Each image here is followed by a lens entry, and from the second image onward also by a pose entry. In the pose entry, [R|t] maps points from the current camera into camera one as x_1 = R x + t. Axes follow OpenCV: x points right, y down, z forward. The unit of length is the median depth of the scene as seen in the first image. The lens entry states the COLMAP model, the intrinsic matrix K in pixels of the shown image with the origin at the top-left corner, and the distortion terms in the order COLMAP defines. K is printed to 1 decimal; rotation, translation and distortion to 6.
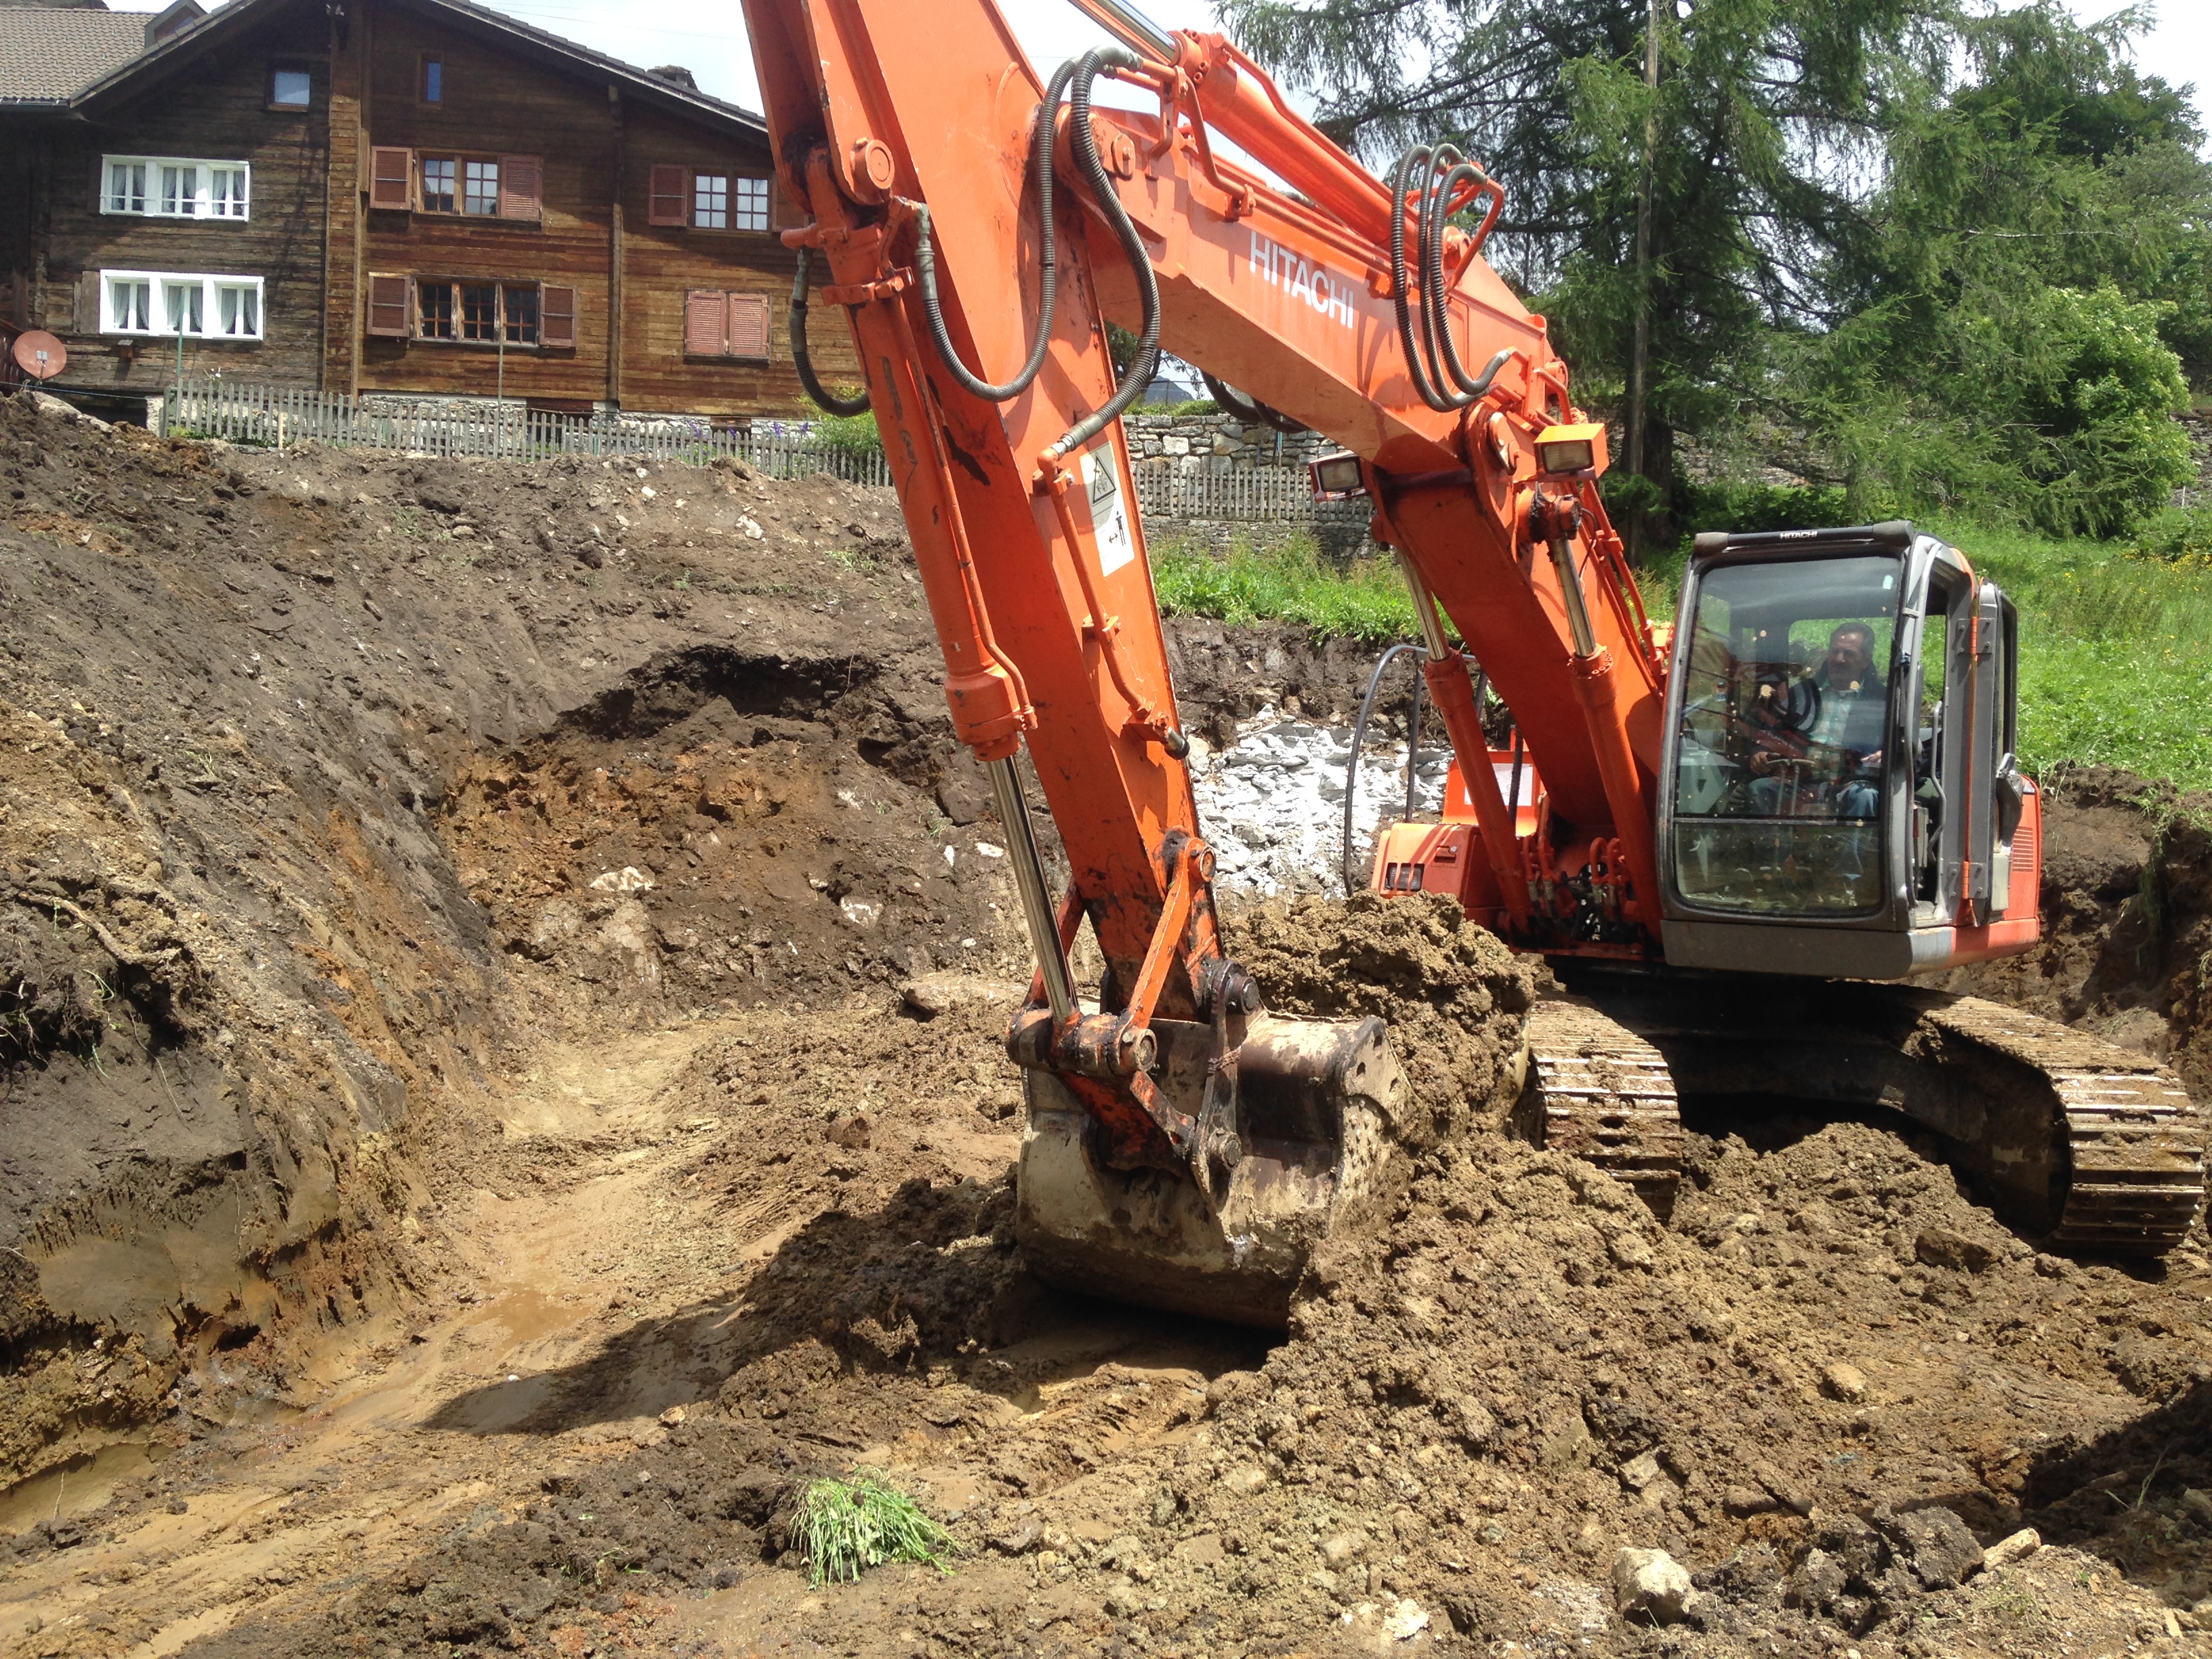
lens RADIAL K [[1997.8, 0, 1076.8], [0, 1997.8, 835.2], [0, 0, 1]] dist [0.209302, -0.324121]
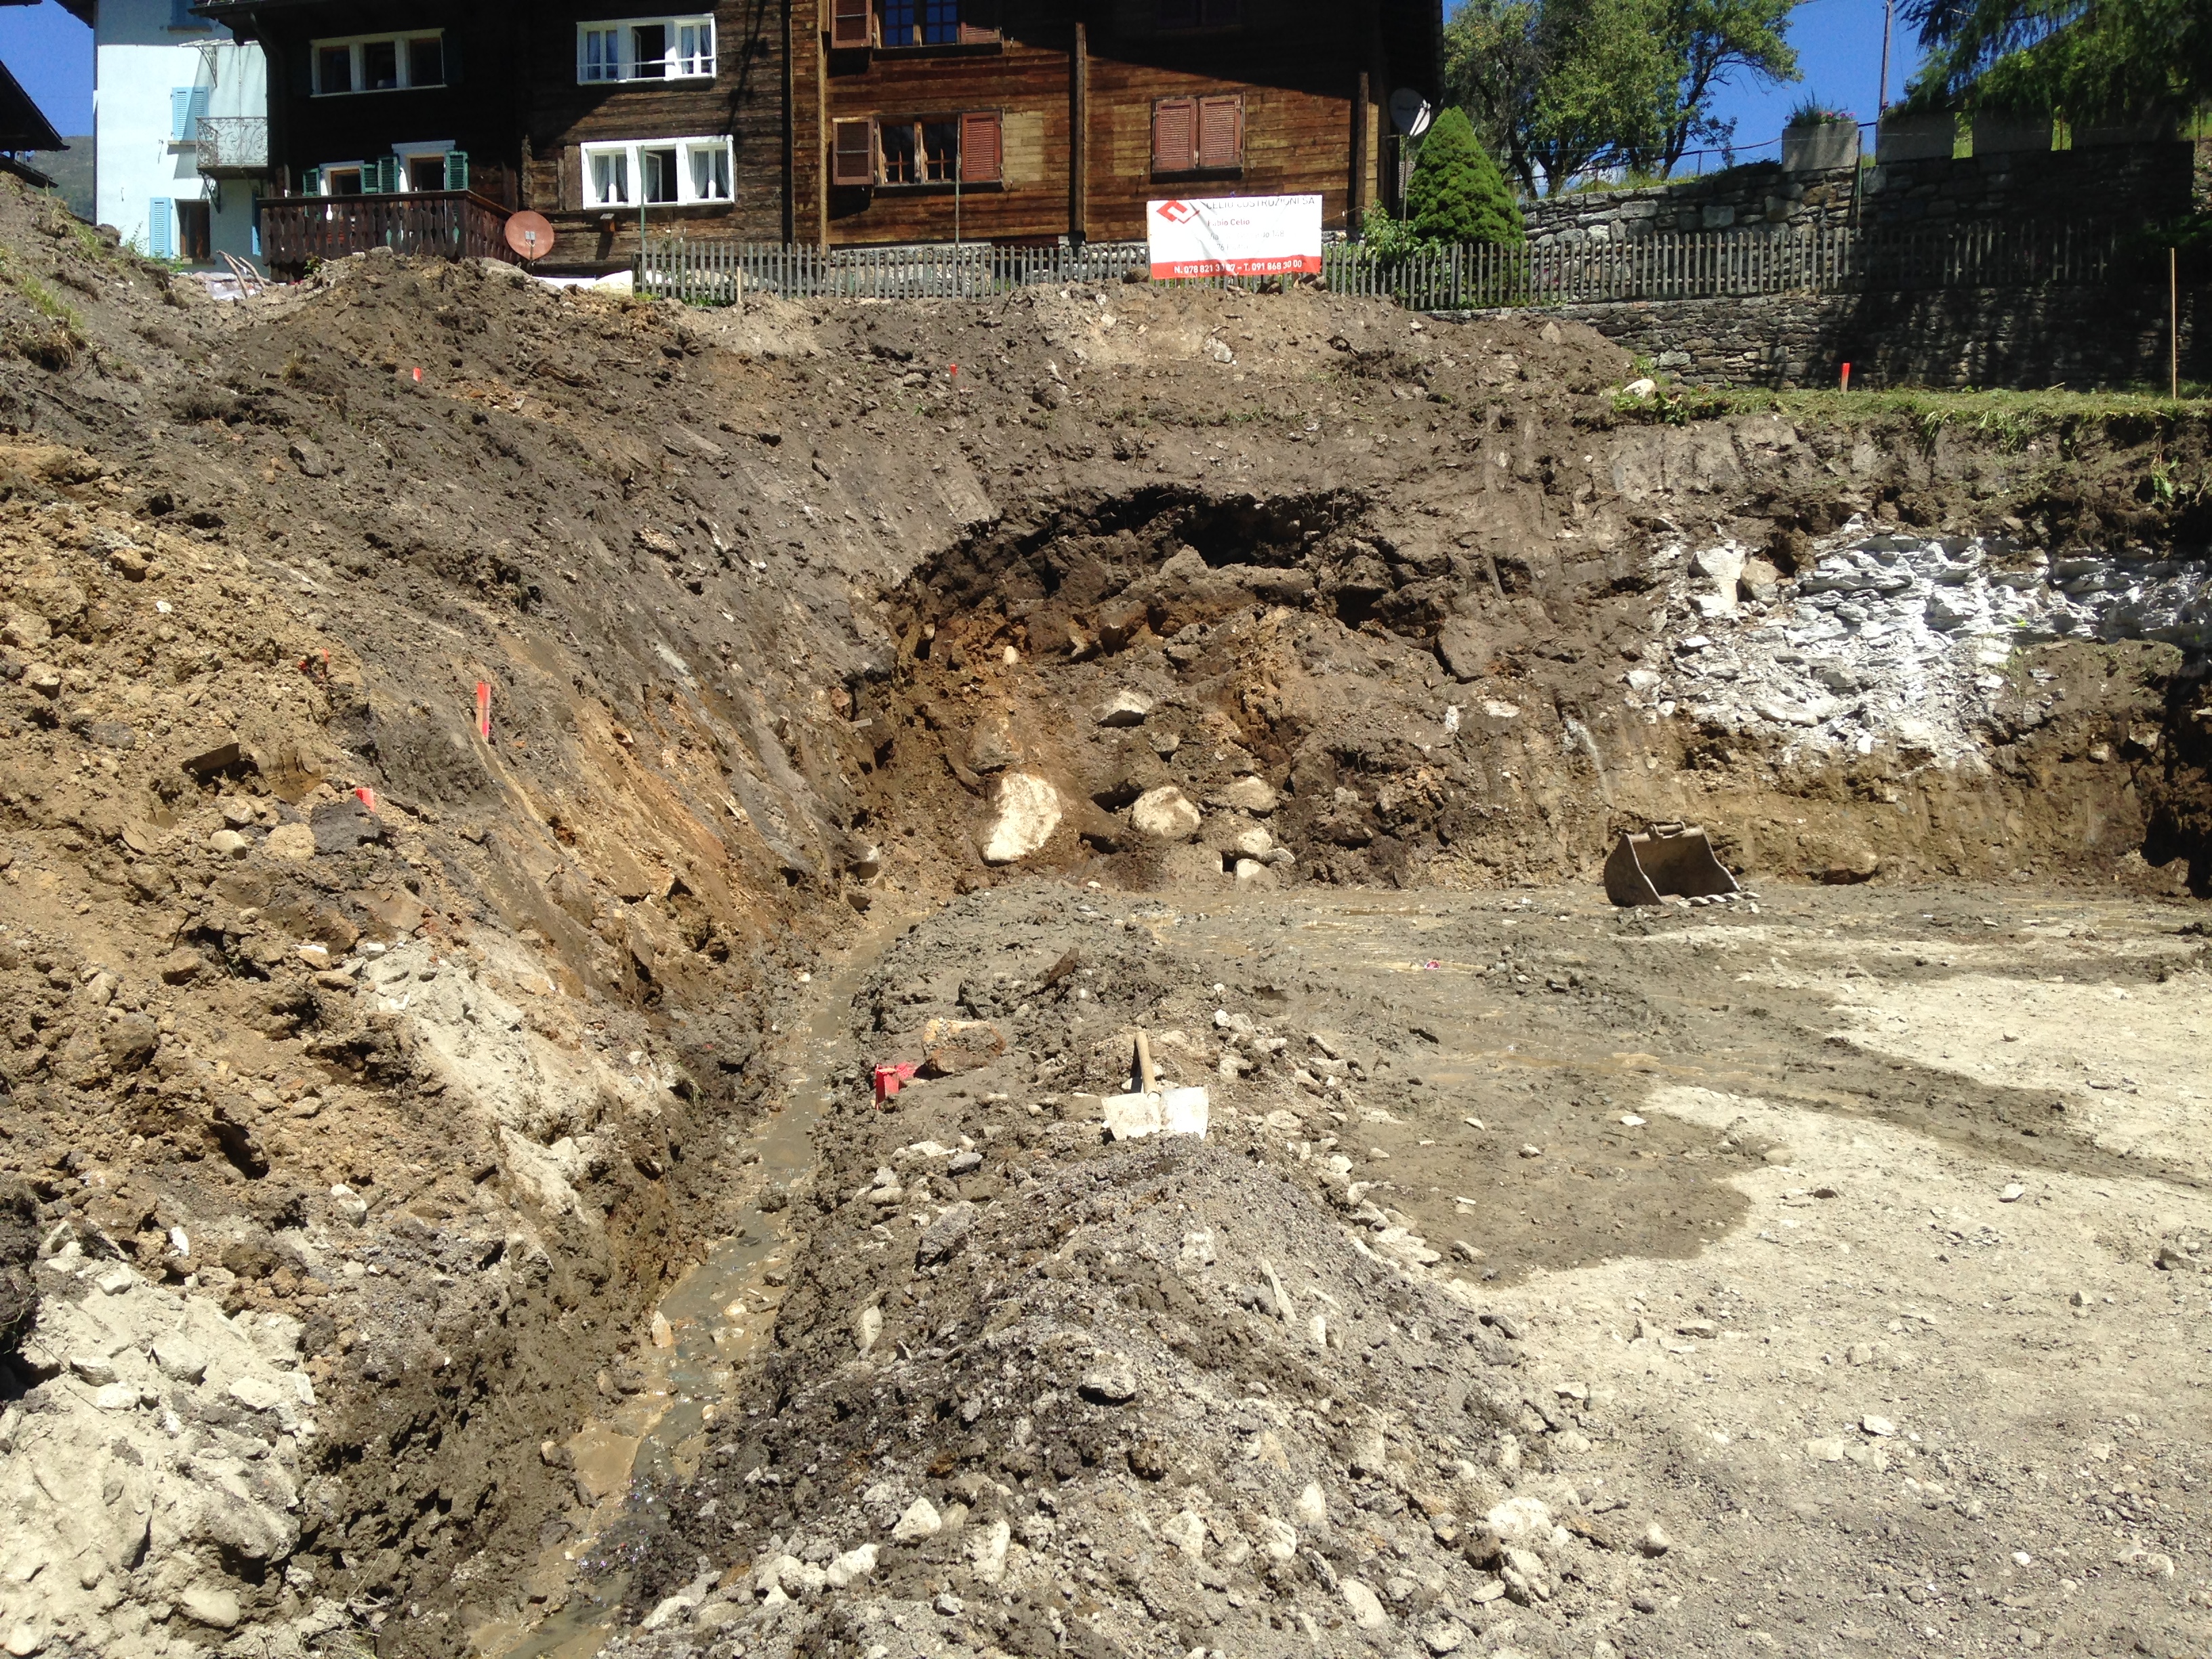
lens RADIAL K [[1997.8, 0, 1076.8], [0, 1997.8, 835.2], [0, 0, 1]] dist [0.209302, -0.324121]
pose [[0.970092, -0.014933, -0.242279, -0.011089], [0.032669, 0.997057, 0.069351, -0.003896], [0.240530, -0.075192, 0.967725, 0.116449]]
